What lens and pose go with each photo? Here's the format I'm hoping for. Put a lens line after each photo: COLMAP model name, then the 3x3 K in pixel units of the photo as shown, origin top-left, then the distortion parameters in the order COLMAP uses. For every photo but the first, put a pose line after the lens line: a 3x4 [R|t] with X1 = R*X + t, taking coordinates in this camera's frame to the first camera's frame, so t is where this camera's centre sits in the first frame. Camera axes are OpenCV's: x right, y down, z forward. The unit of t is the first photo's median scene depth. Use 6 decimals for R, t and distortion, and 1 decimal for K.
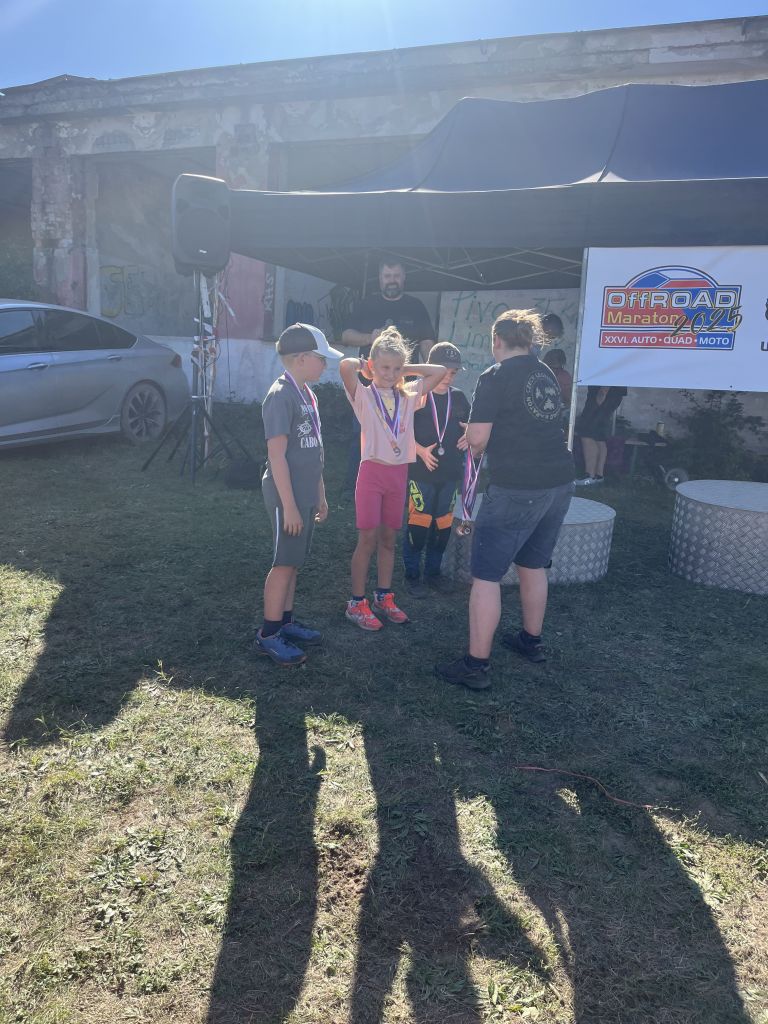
lens RADIAL K [[773.1, 0, 379.1], [0, 773.1, 530.0], [0, 0, 1]] dist [0.057774, -0.085639]
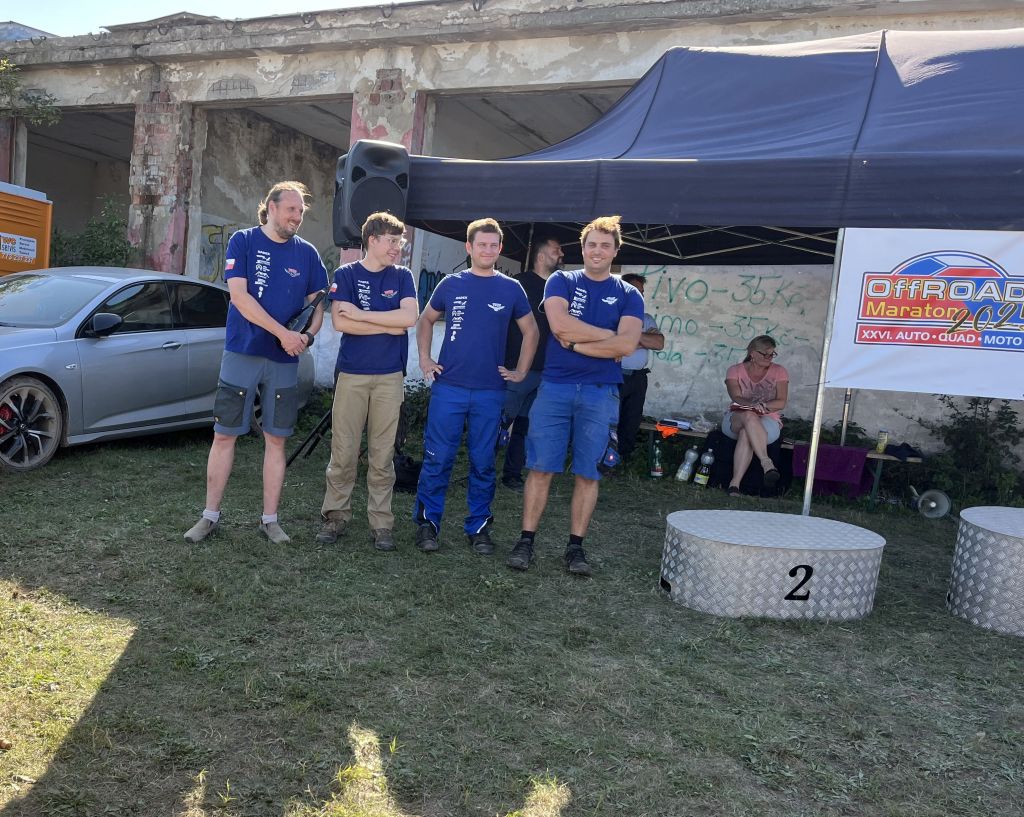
lens RADIAL K [[1015.5, 0, 350.7], [0, 1015.5, 475.1], [0, 0, 1]] dist [0.021941, 0.000000]
pose [[0.992845, 0.040624, -0.112289, -0.083963], [-0.049030, 0.996116, -0.073139, 0.009991], [0.108882, 0.078122, 0.990980, -0.094337]]
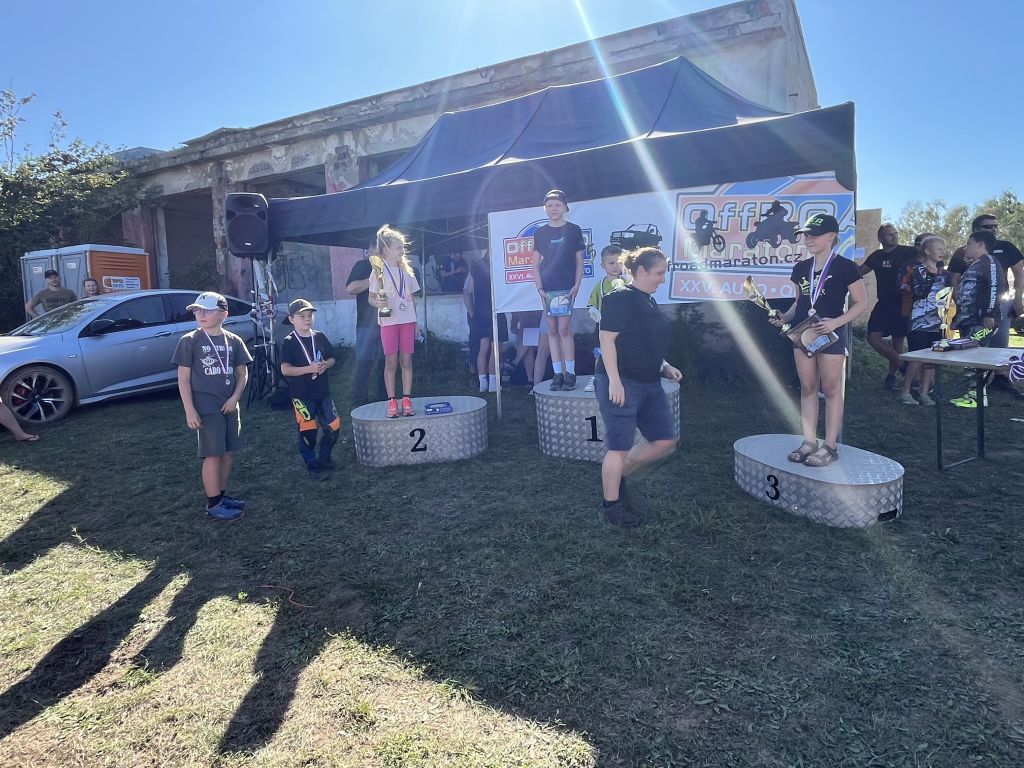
lens RADIAL K [[641.9, 0, 508.0], [0, 641.9, 381.5], [0, 0, 1]] dist [0.001941, -0.001662]
pose [[0.988397, -0.079396, -0.129487, 0.275103], [0.066679, 0.992775, -0.099761, 0.027248], [0.136472, 0.089969, 0.986550, -0.044238]]
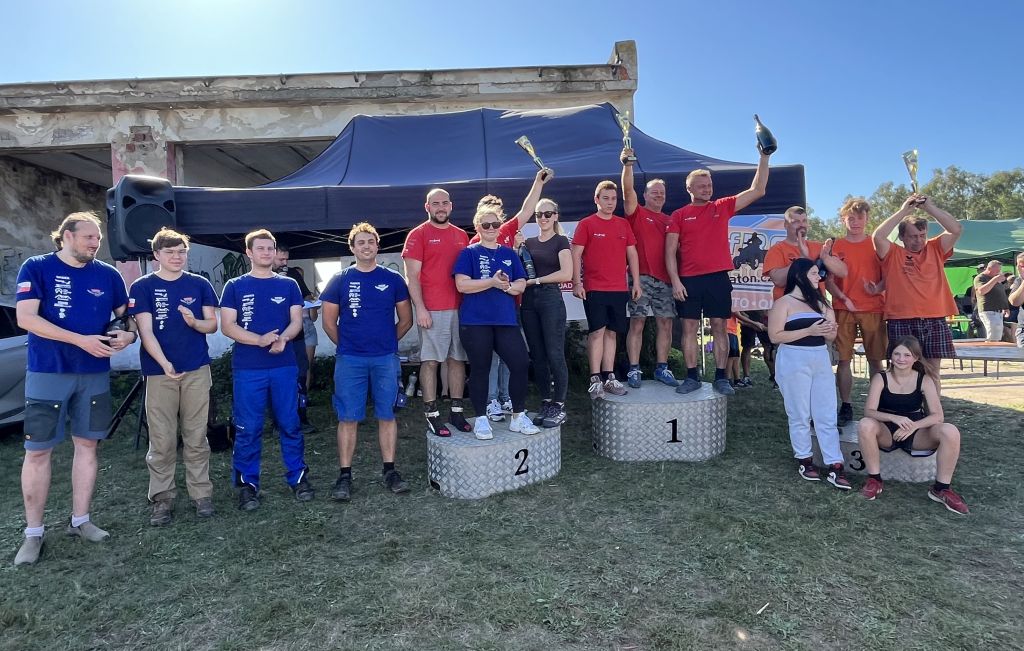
lens RADIAL K [[645.5, 0, 506.4], [0, 645.5, 311.3], [0, 0, 1]] dist [0.000232, 0.000198]
pose [[0.910609, -0.095892, 0.401991, -0.108034], [0.171324, 0.972779, -0.156041, -0.024844], [-0.376085, 0.210963, 0.902250, 0.012951]]
